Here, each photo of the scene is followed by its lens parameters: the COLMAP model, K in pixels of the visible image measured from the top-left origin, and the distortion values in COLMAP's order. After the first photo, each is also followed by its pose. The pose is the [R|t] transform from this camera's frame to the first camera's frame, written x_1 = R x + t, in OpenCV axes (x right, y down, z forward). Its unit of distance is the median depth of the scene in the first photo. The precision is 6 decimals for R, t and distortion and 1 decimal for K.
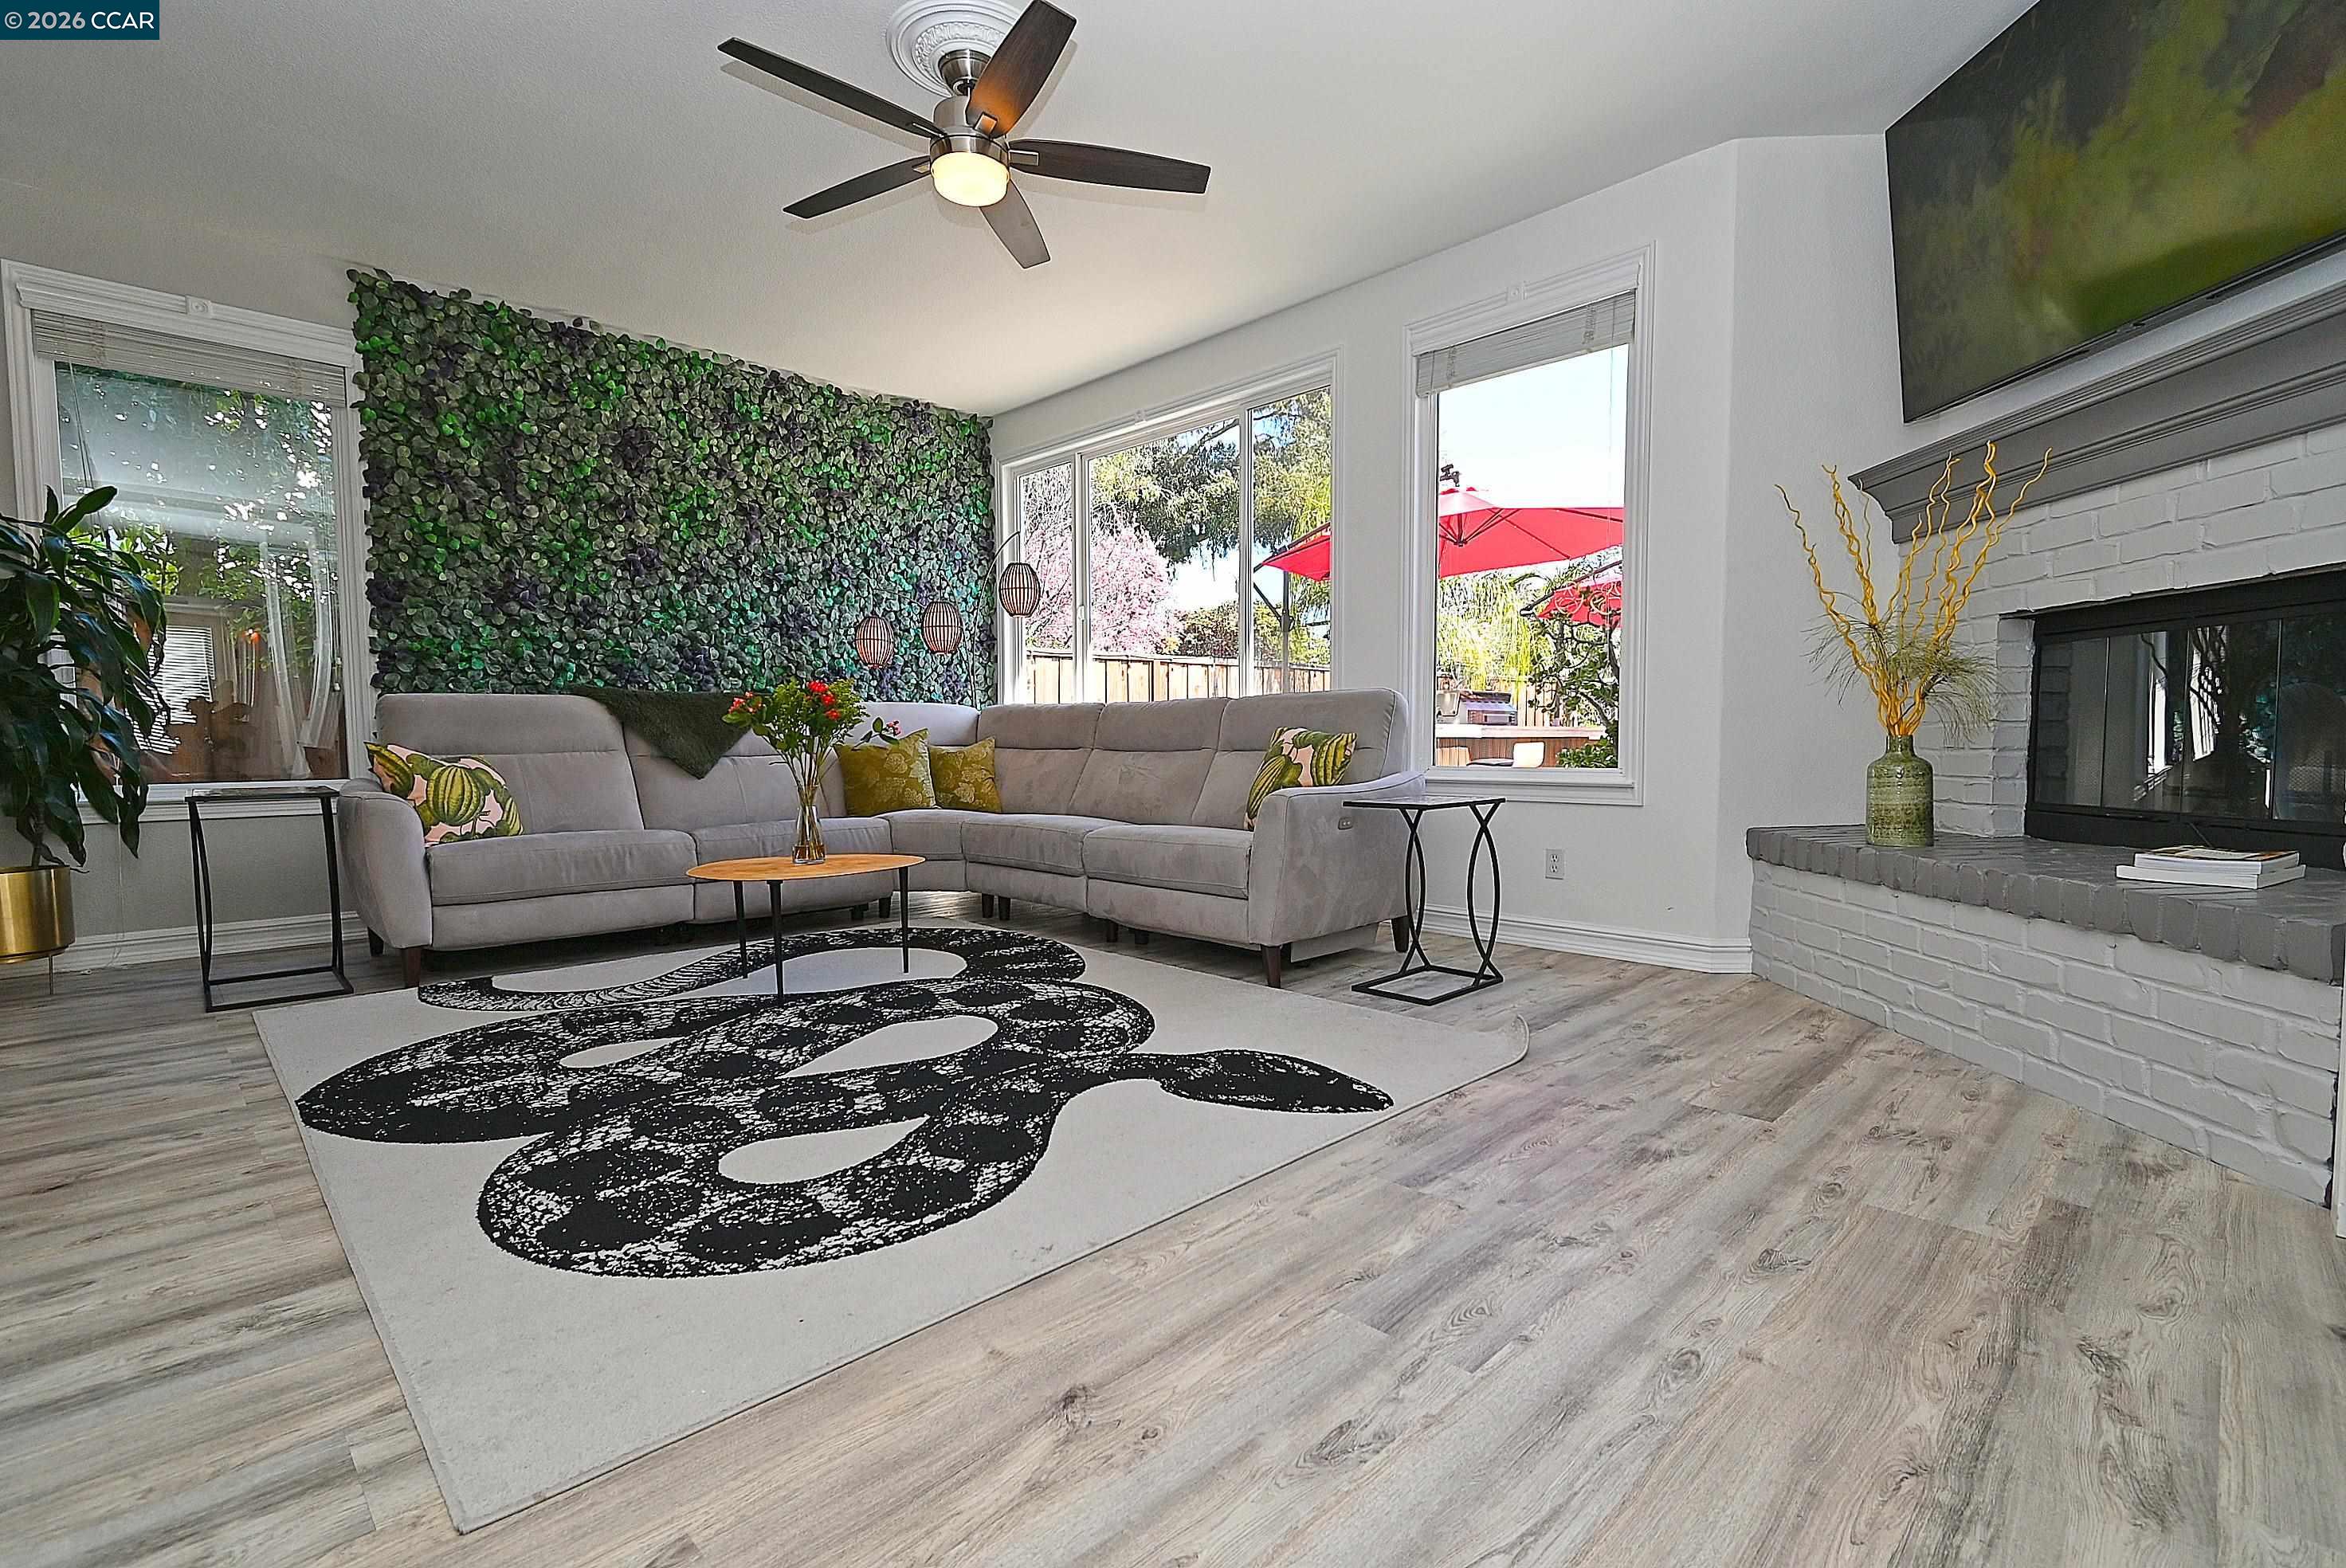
lens RADIAL K [[1042.9, 0, 1176.9], [0, 1042.9, 800.2], [0, 0, 1]] dist [0.010242, -0.005301]
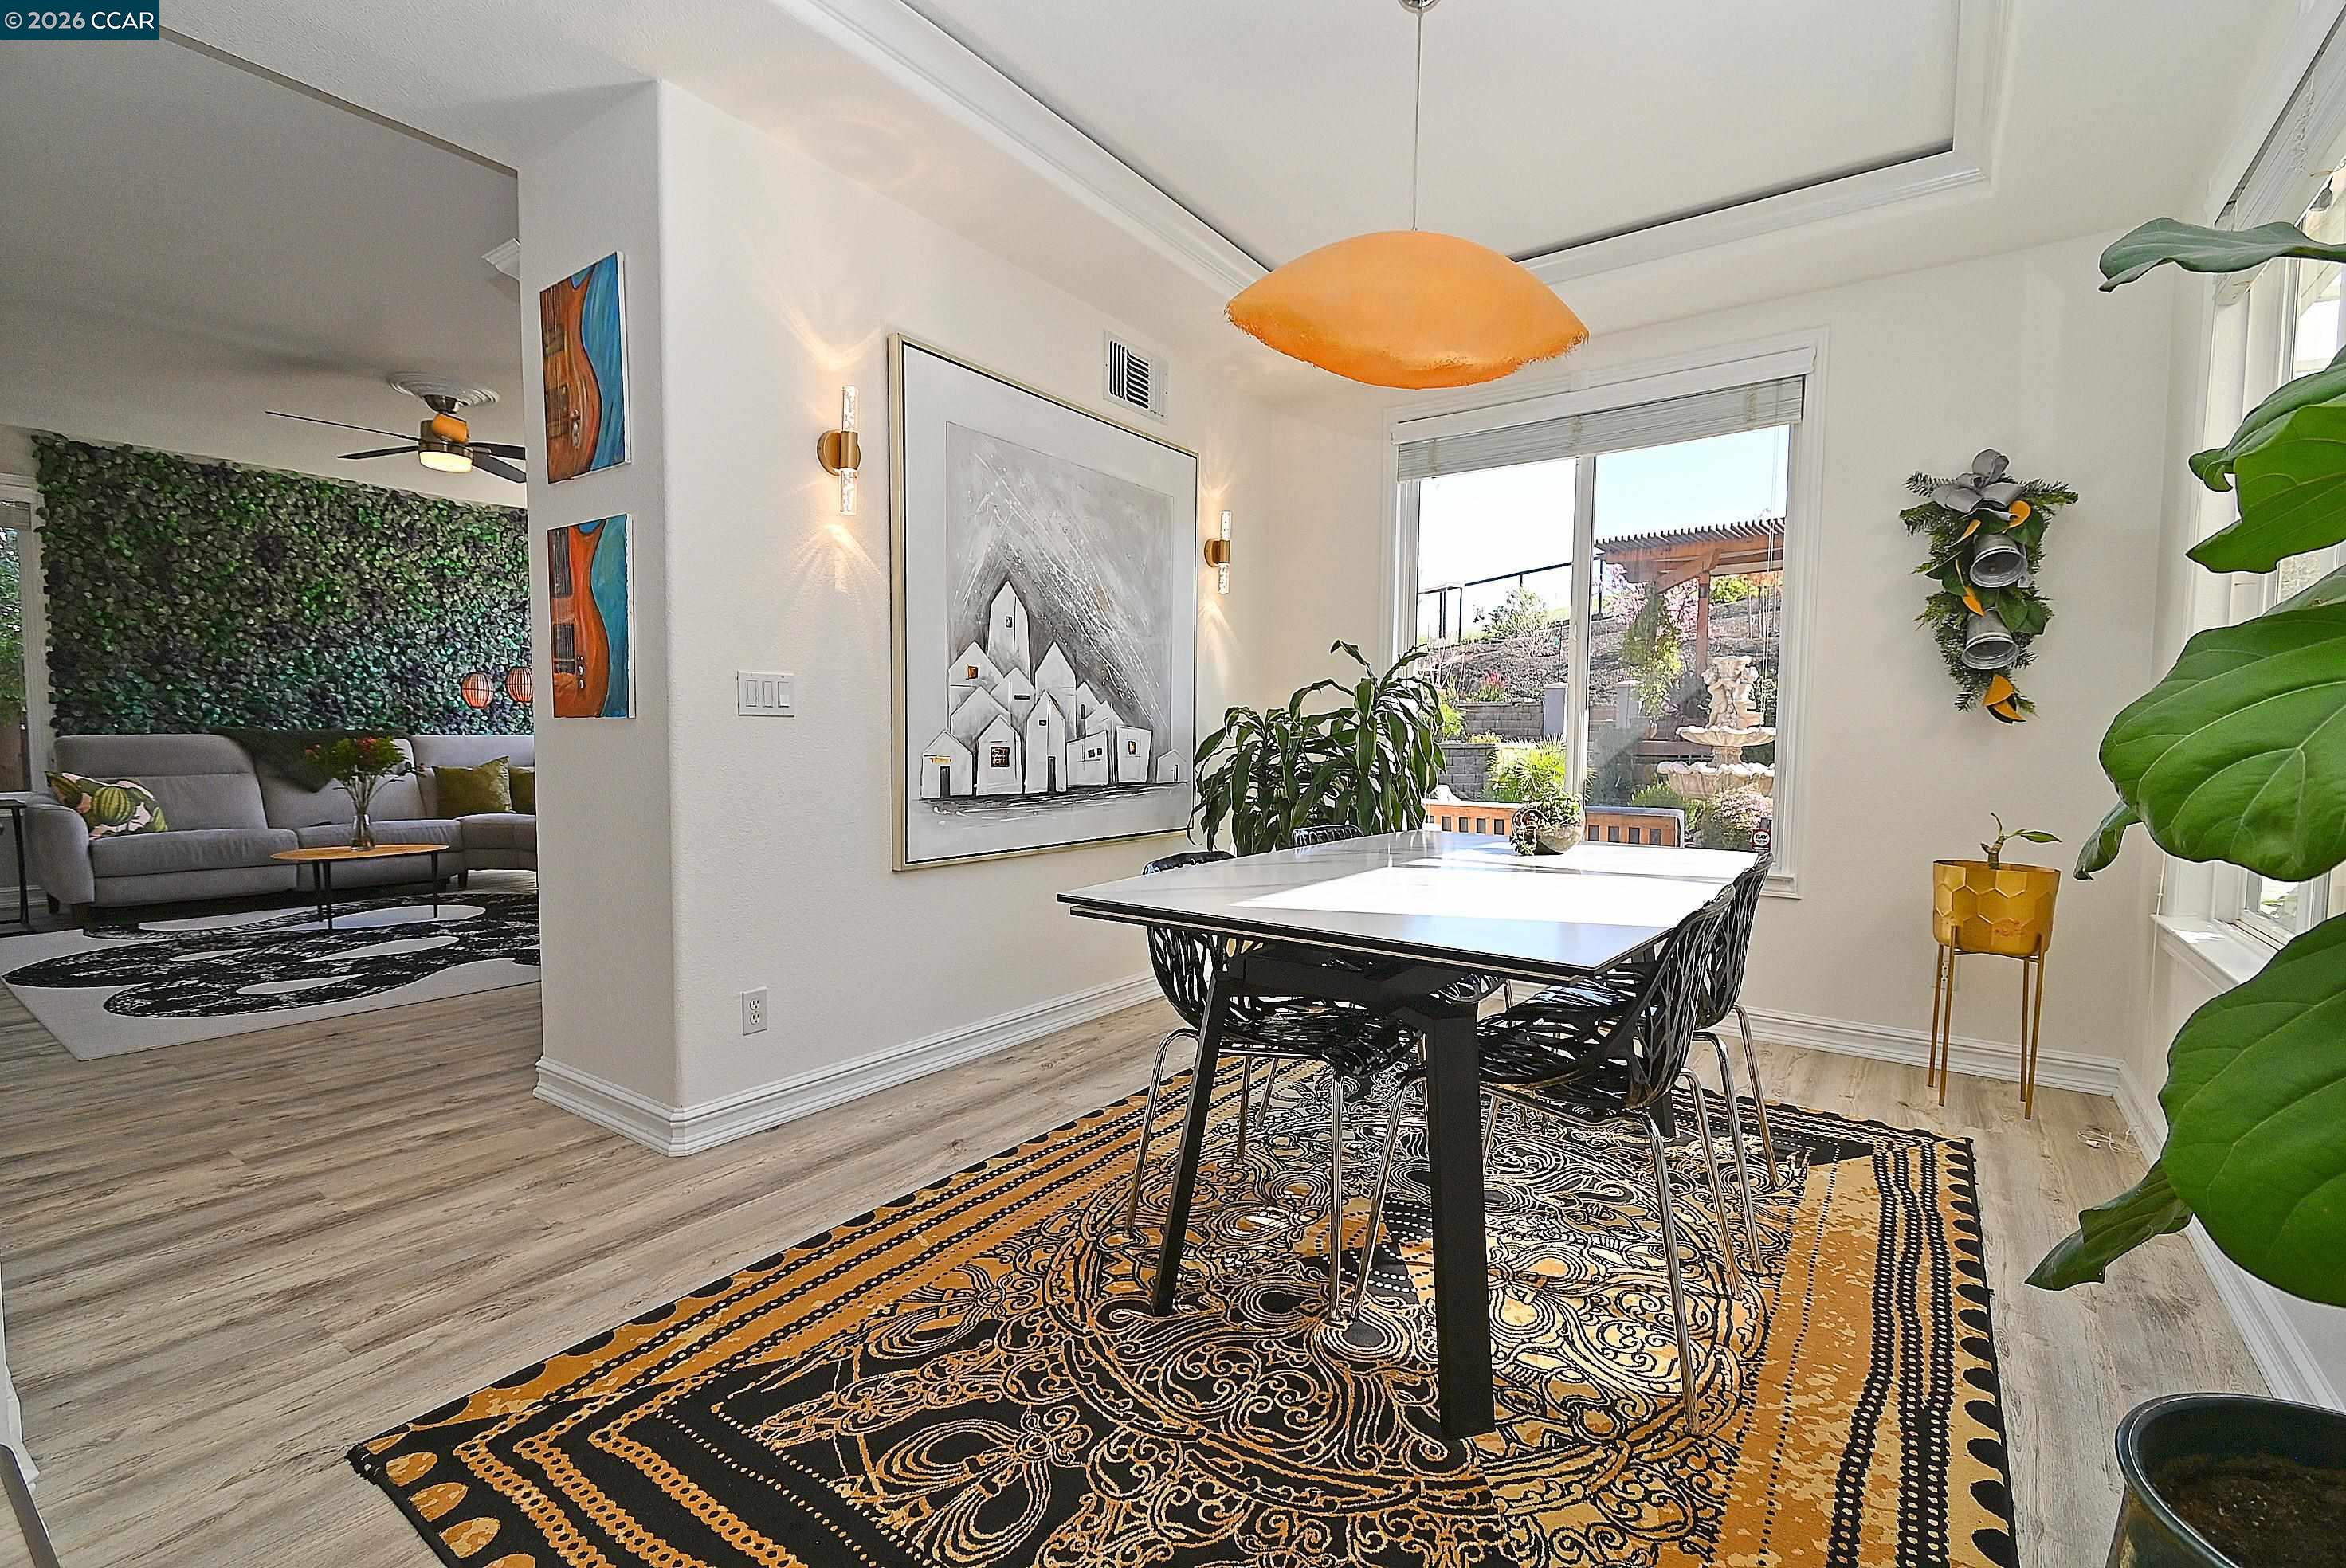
lens RADIAL K [[1042.9, 0, 1176.9], [0, 1042.9, 800.2], [0, 0, 1]] dist [0.010242, -0.005301]
pose [[0.986455, 0.007356, 0.163869, 0.458725], [-0.008395, 0.999949, 0.005650, -0.027109], [-0.163819, -0.006949, 0.986466, -0.592155]]
